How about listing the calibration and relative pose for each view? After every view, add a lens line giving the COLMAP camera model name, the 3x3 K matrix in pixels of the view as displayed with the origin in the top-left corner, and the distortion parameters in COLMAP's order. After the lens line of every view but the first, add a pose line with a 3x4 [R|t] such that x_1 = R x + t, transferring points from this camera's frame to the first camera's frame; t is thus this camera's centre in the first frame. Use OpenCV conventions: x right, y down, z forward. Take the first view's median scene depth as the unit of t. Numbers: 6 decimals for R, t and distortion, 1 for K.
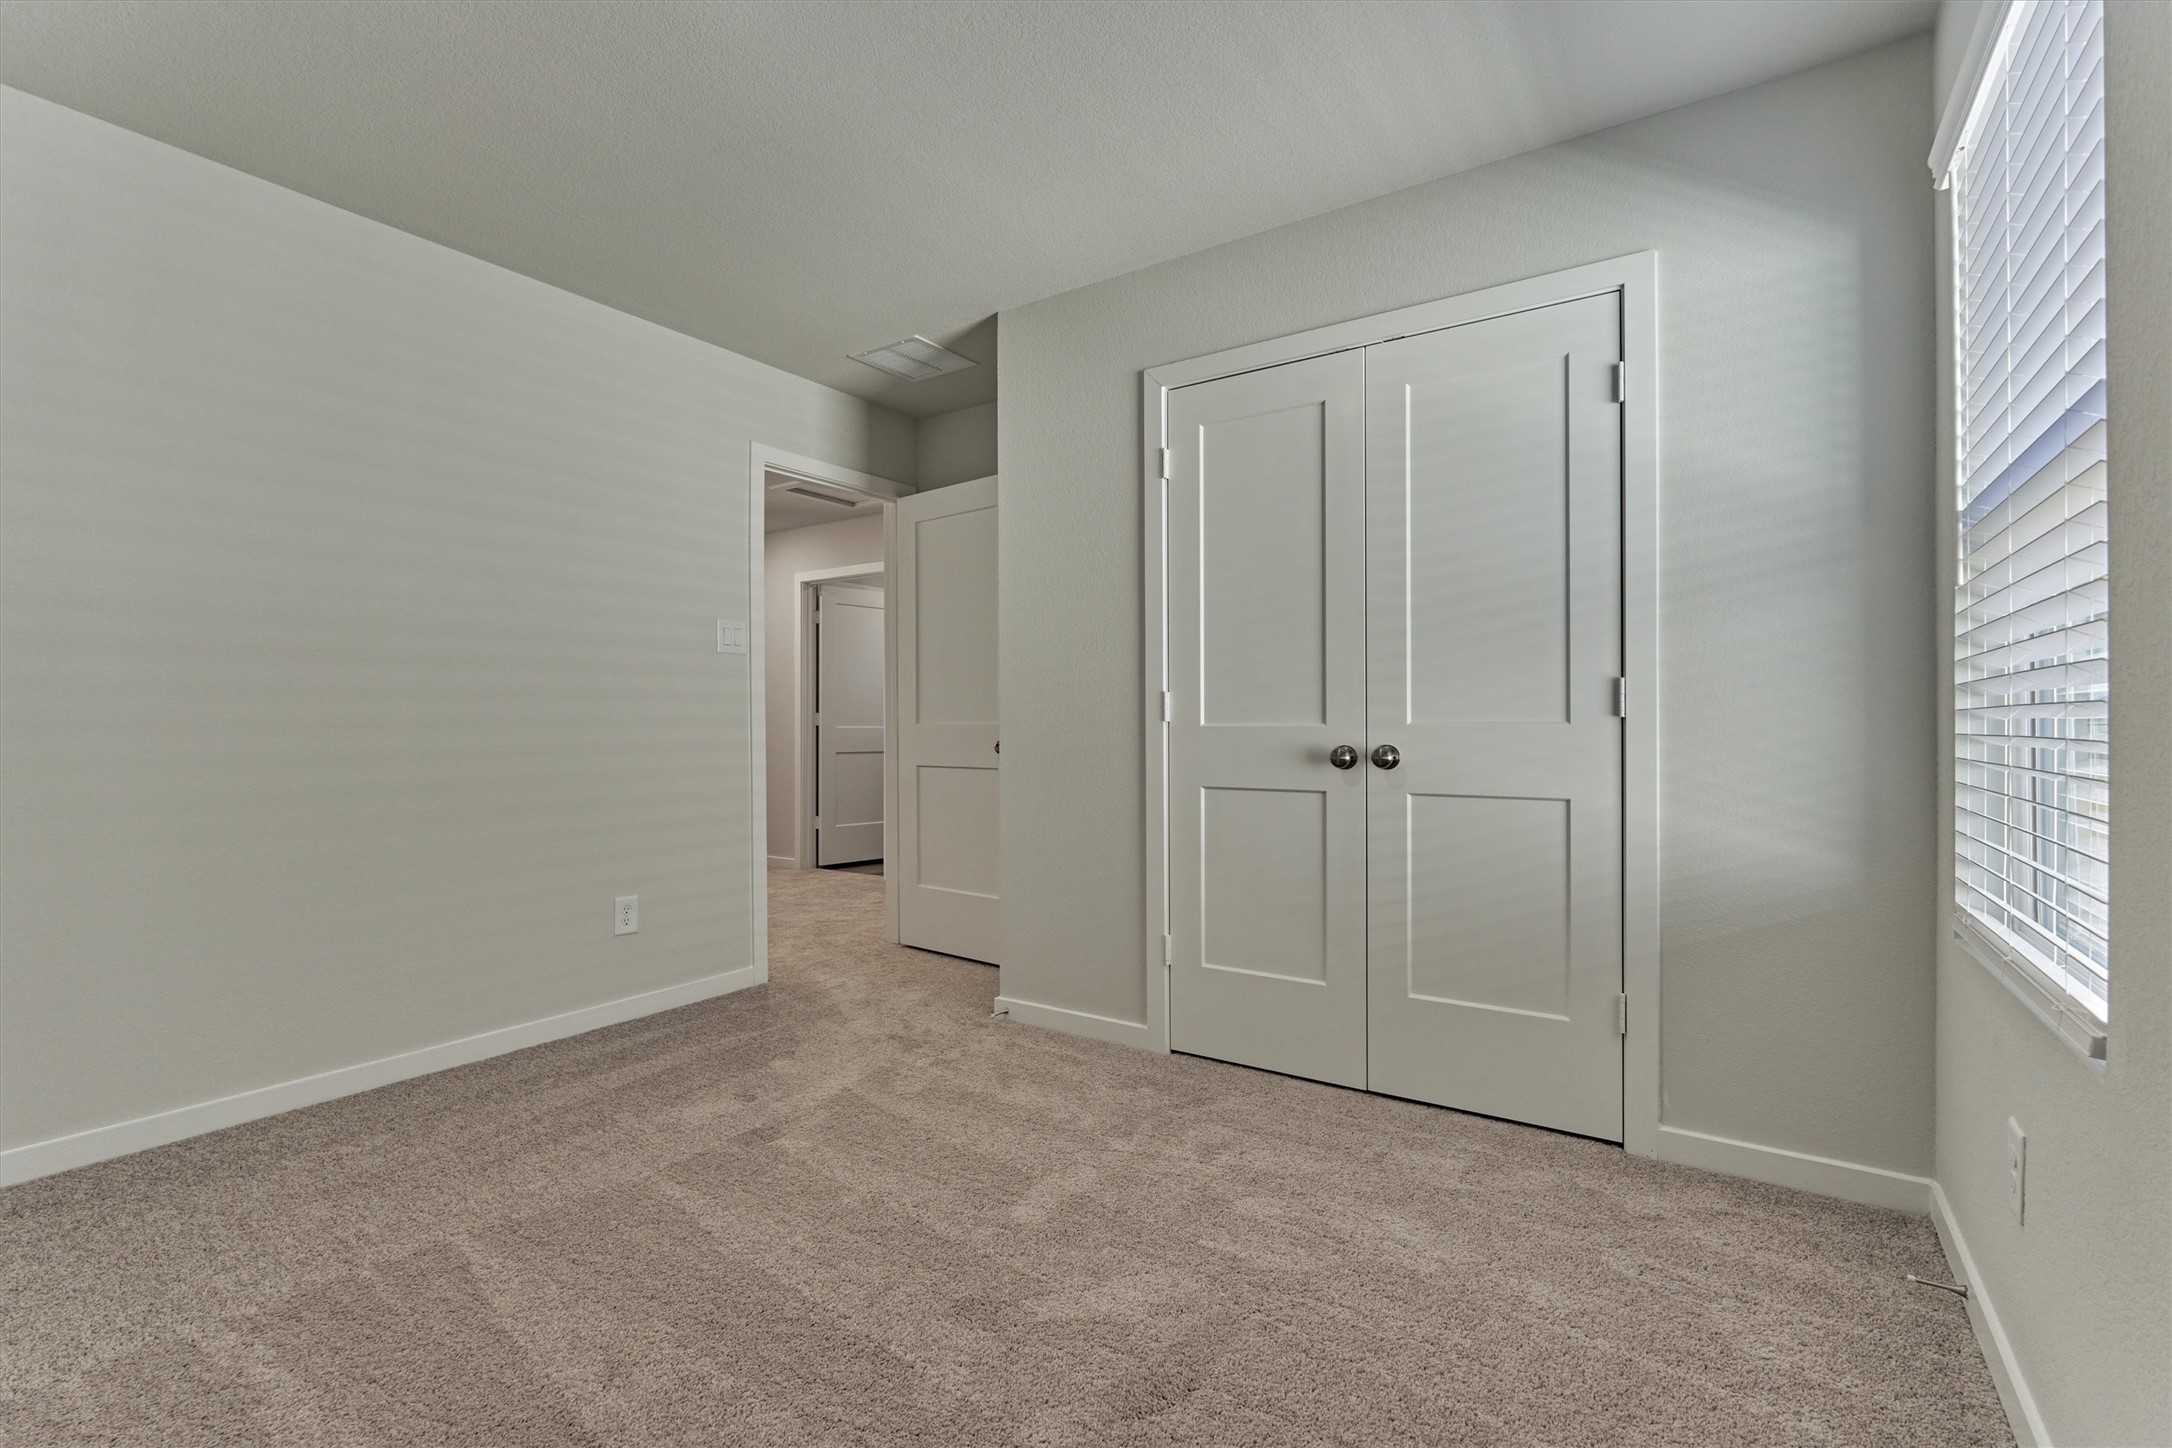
lens RADIAL K [[950.1, 0, 1086.8], [0, 950.1, 728.6], [0, 0, 1]] dist [-0.002455, -0.000562]
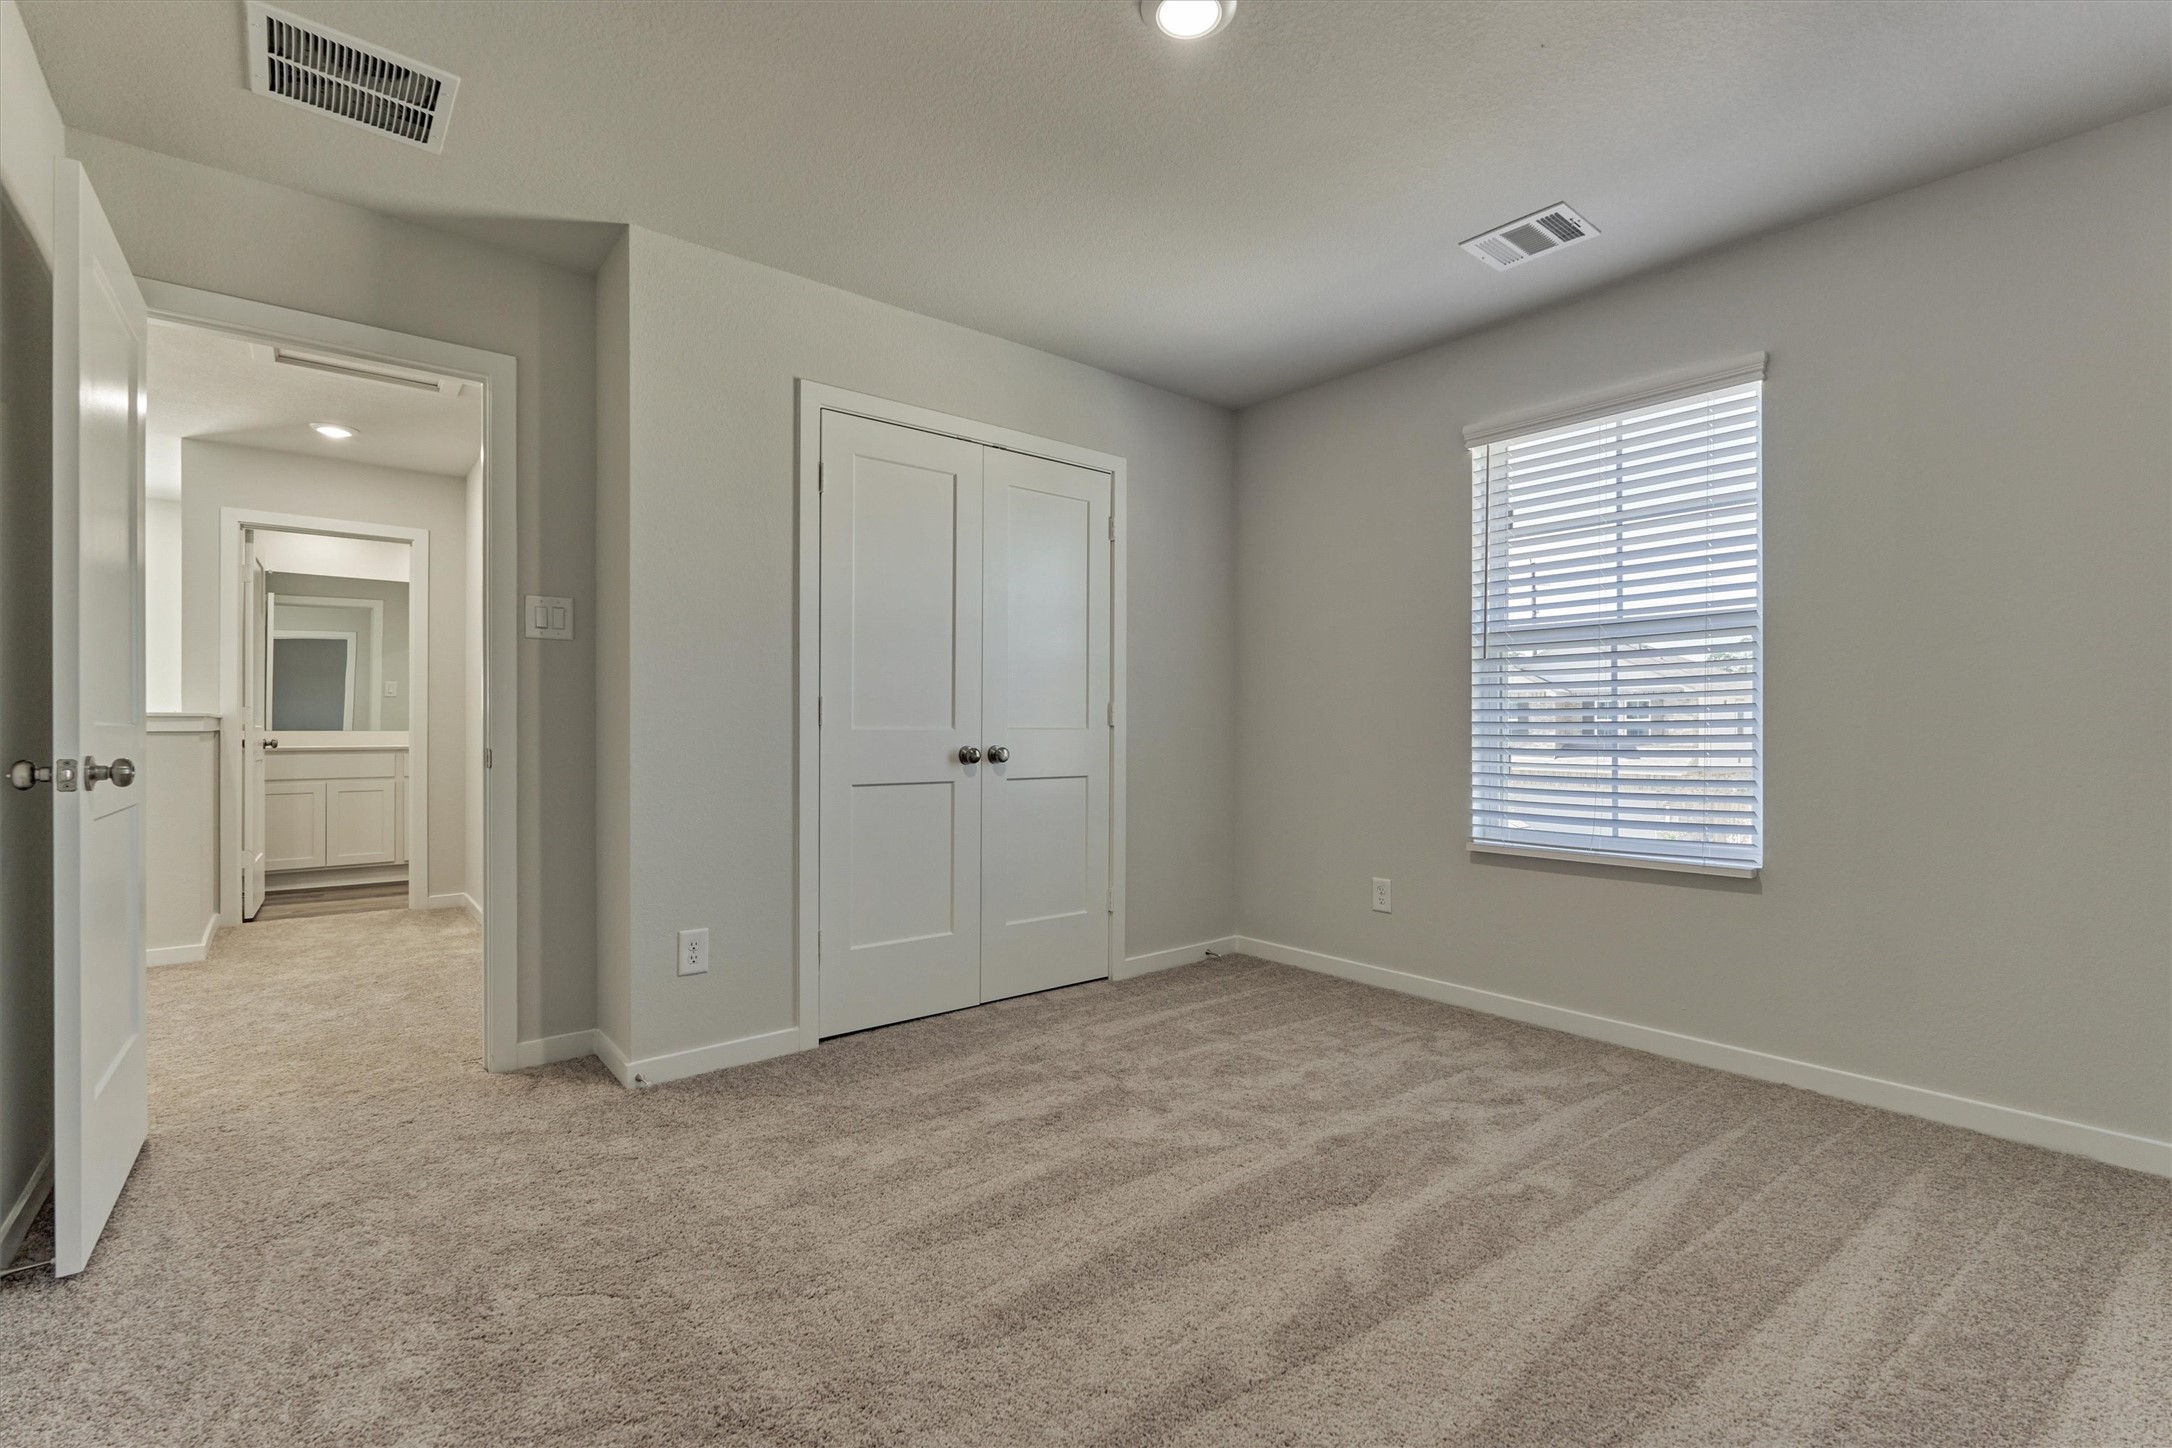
lens RADIAL K [[950.1, 0, 1086.8], [0, 950.1, 728.6], [0, 0, 1]] dist [-0.002455, -0.000562]
pose [[0.275980, 0.005394, 0.961148, -0.941006], [0.000675, 0.999983, -0.005806, 0.000040], [-0.961163, 0.002251, 0.275972, 0.483098]]
